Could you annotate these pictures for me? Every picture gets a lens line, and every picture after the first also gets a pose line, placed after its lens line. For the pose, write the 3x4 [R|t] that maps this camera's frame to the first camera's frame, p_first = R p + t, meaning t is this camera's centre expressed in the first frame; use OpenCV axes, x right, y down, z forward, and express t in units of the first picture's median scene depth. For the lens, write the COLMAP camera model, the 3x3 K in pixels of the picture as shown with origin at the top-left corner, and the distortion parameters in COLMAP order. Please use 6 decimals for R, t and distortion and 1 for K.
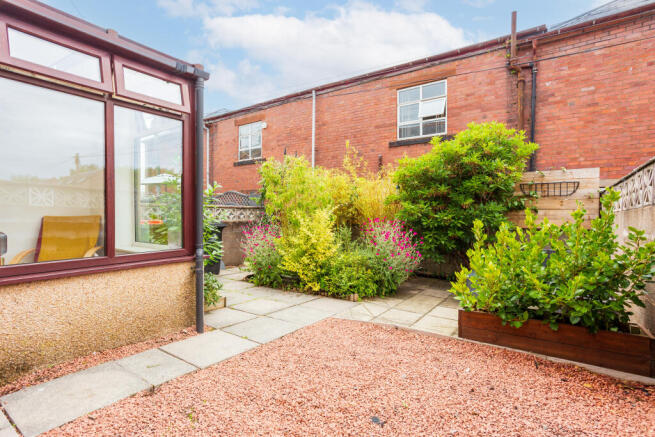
lens RADIAL K [[315.6, 0, 327.4], [0, 315.6, 218.7], [0, 0, 1]] dist [-0.024280, 0.011833]
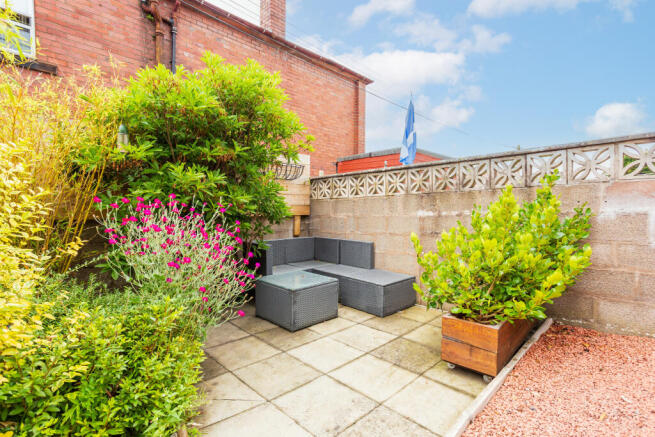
lens RADIAL K [[315.6, 0, 327.0], [0, 315.6, 217.2], [0, 0, 1]] dist [-0.024280, 0.011833]
pose [[0.159439, -0.031338, 0.986710, -0.116492], [0.008052, 0.999504, 0.030443, 0.004495], [-0.987175, 0.003091, 0.159612, 0.458069]]
